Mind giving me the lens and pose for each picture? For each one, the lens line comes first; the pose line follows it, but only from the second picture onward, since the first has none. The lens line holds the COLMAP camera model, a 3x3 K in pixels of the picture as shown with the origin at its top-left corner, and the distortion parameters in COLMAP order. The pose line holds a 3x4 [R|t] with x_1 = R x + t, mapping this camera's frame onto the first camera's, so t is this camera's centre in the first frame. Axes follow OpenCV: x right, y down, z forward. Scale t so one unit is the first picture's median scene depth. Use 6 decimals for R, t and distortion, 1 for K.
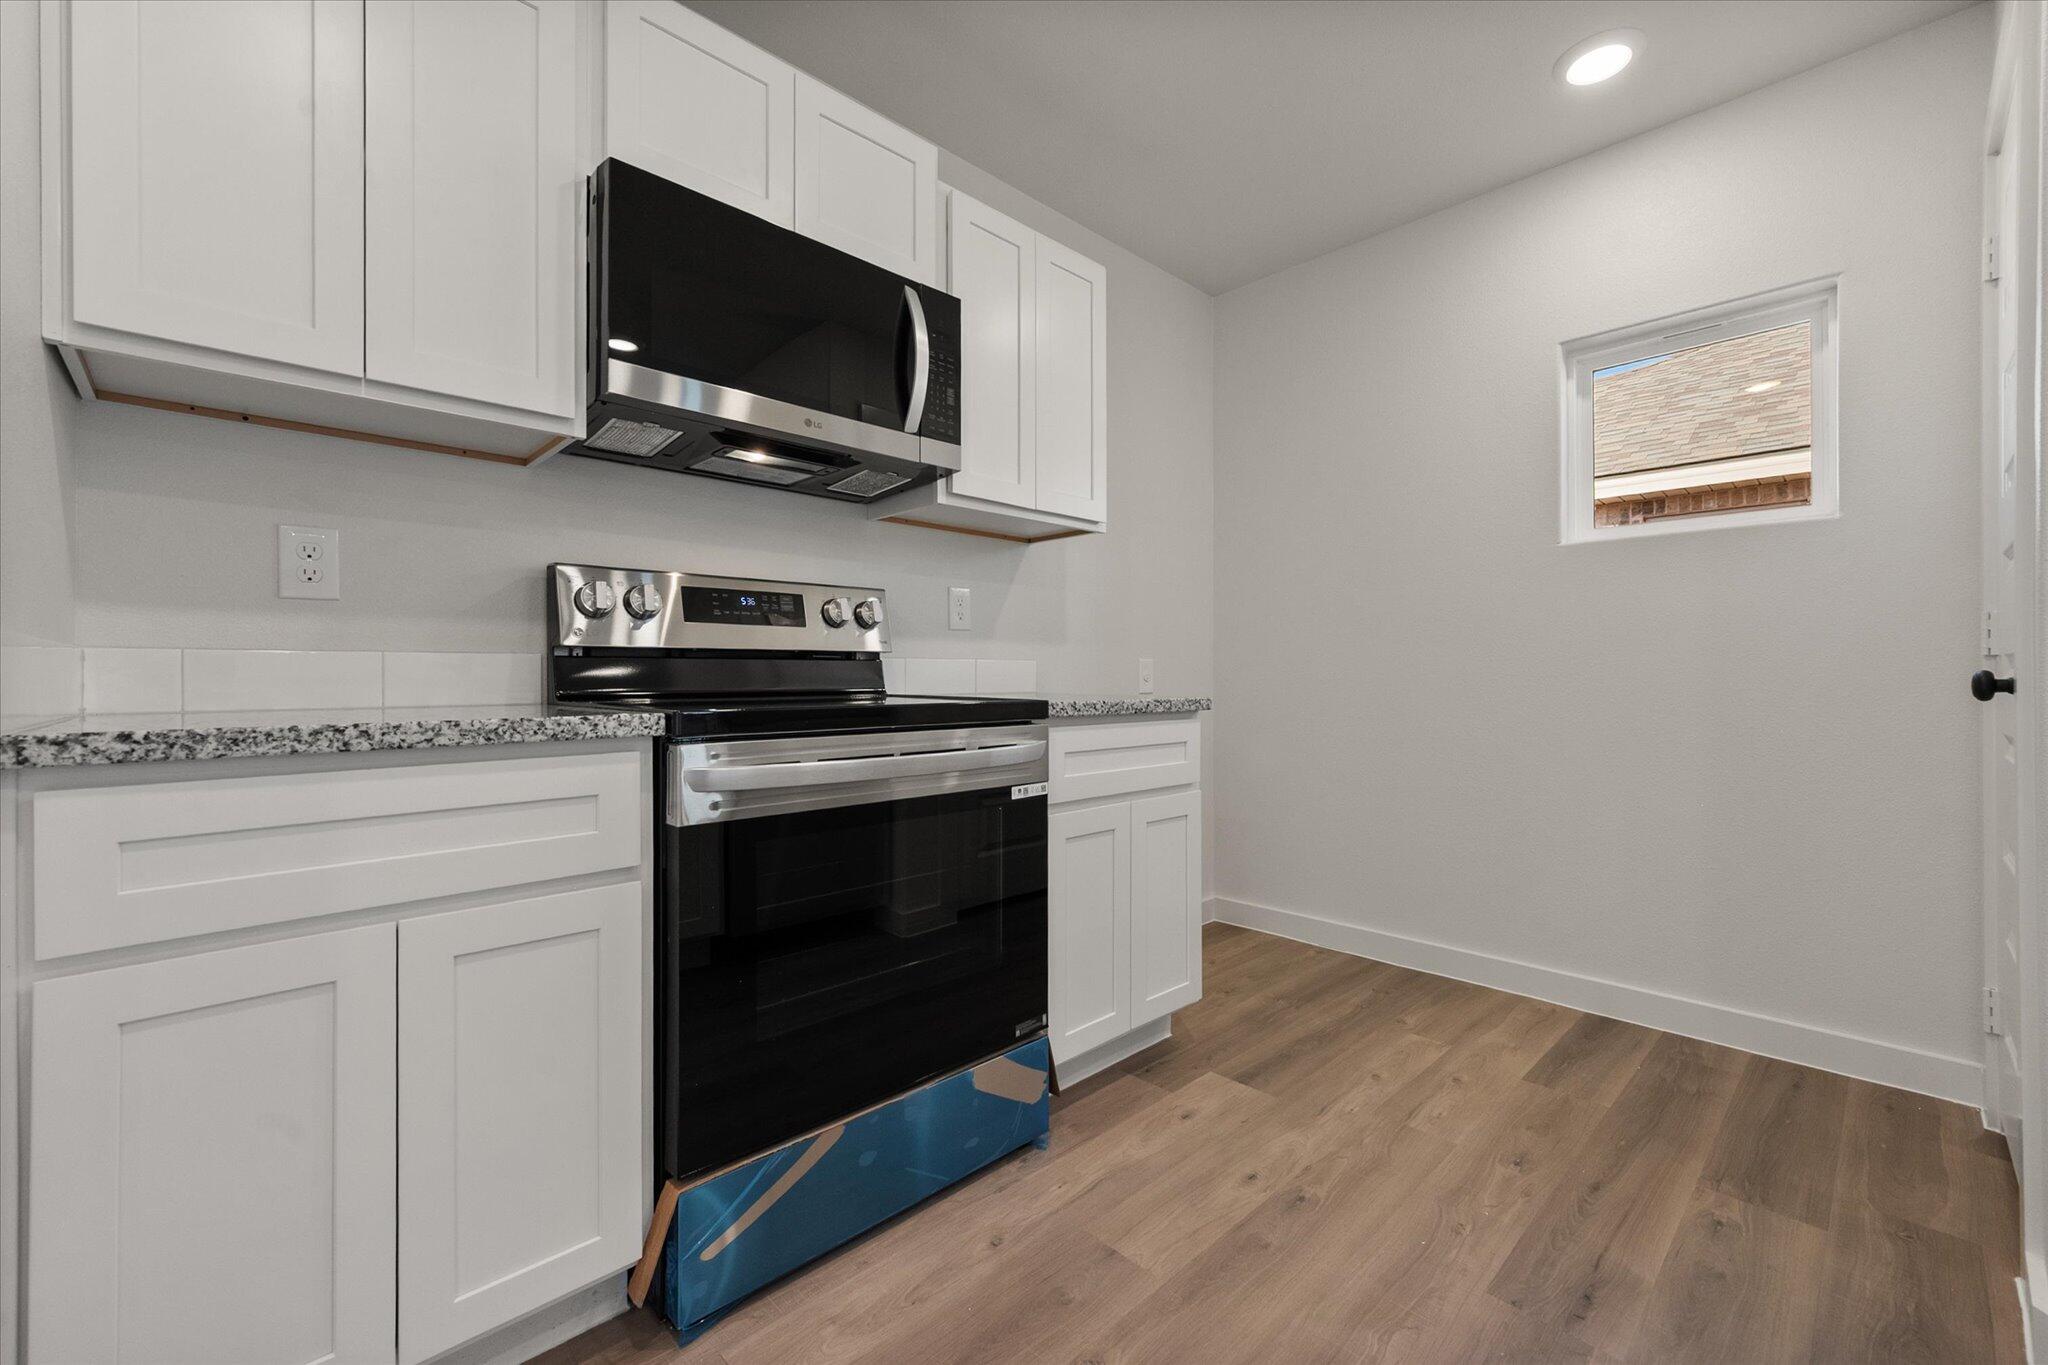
lens RADIAL K [[828.0, 0, 1025.0], [0, 828.0, 674.5], [0, 0, 1]] dist [-0.001678, 0.000670]
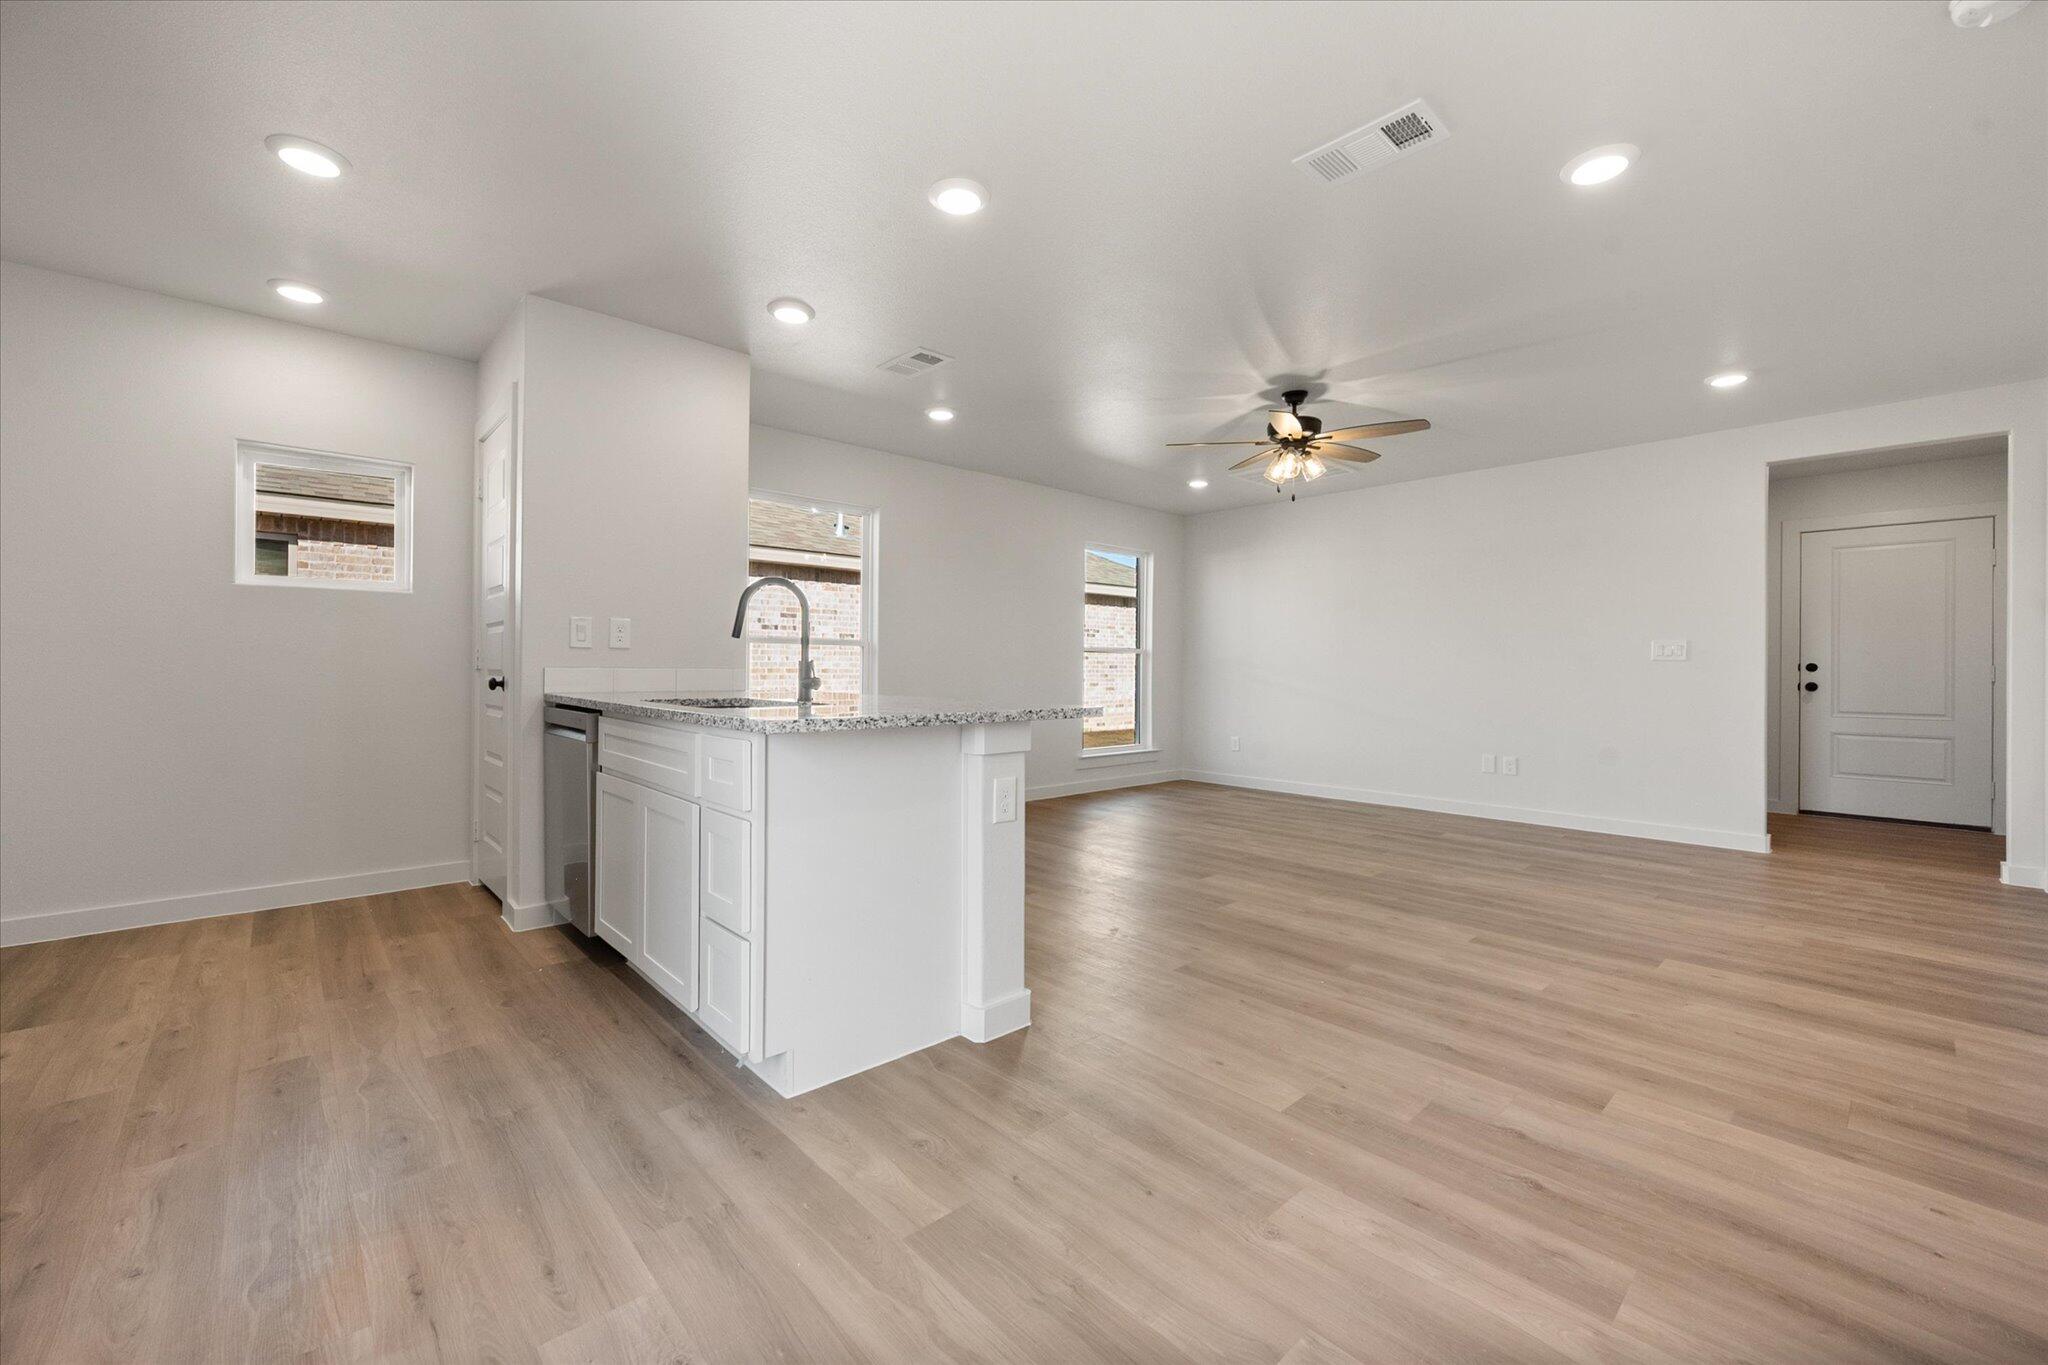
lens RADIAL K [[828.0, 0, 1025.0], [0, 828.0, 674.5], [0, 0, 1]] dist [-0.001678, 0.000670]
pose [[0.022147, -0.004699, 0.999744, -0.942387], [-0.009672, 0.999941, 0.004915, -0.031617], [-0.999708, -0.009778, 0.022100, -0.474678]]
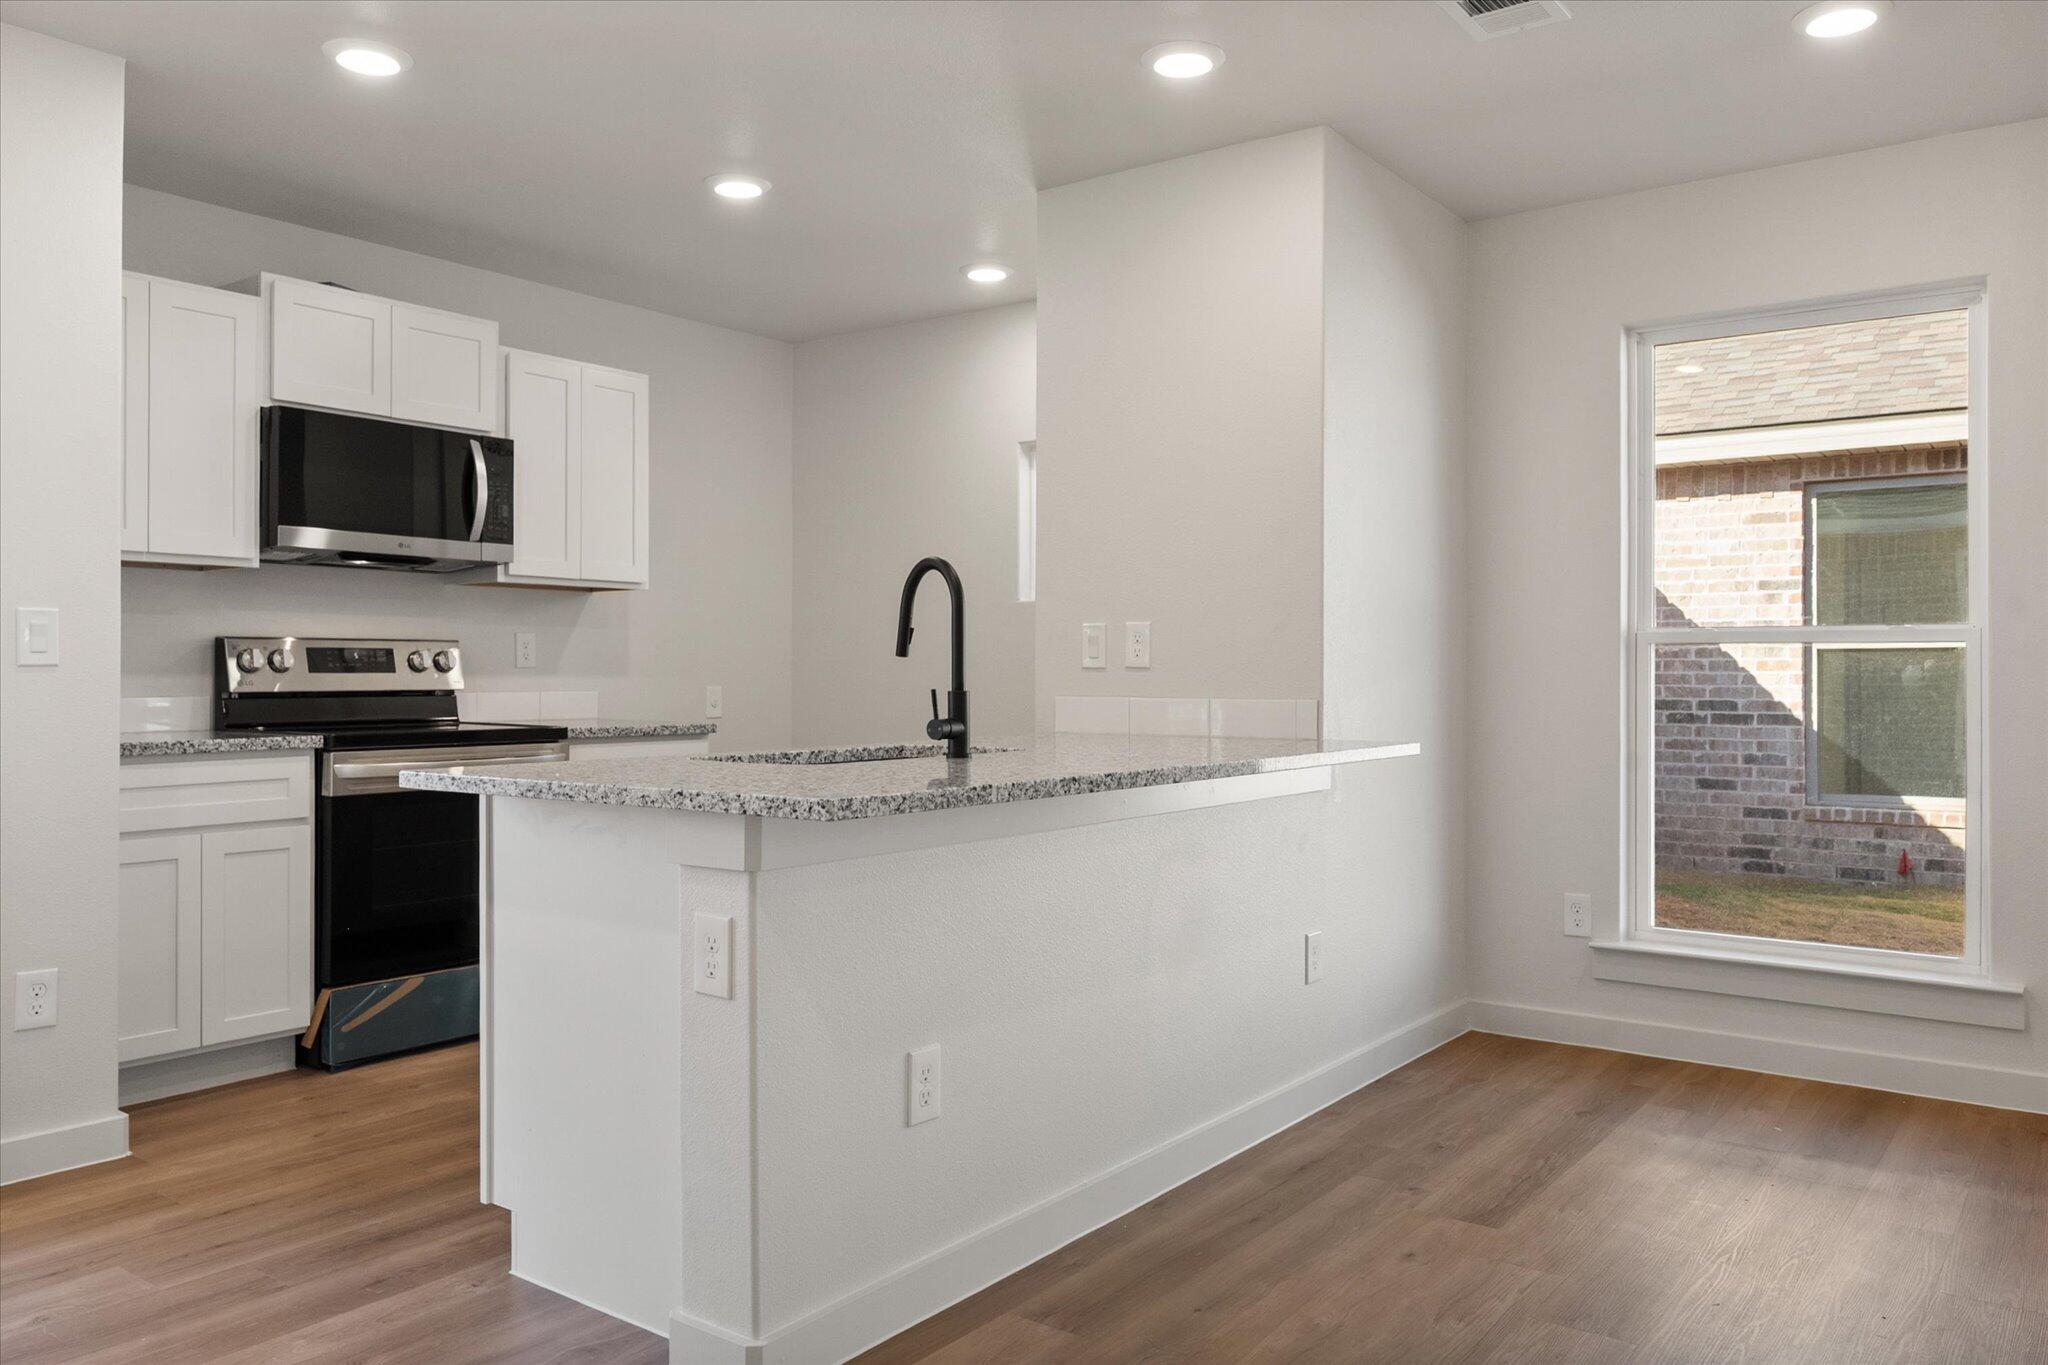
lens RADIAL K [[1505.0, 0, 1017.8], [0, 1505.0, 668.1], [0, 0, 1]] dist [0.001674, 0.000307]
pose [[0.988118, 0.003038, 0.153666, 0.386054], [-0.002946, 0.999995, -0.000827, -0.070150], [-0.153668, 0.000364, 0.988122, -1.693713]]
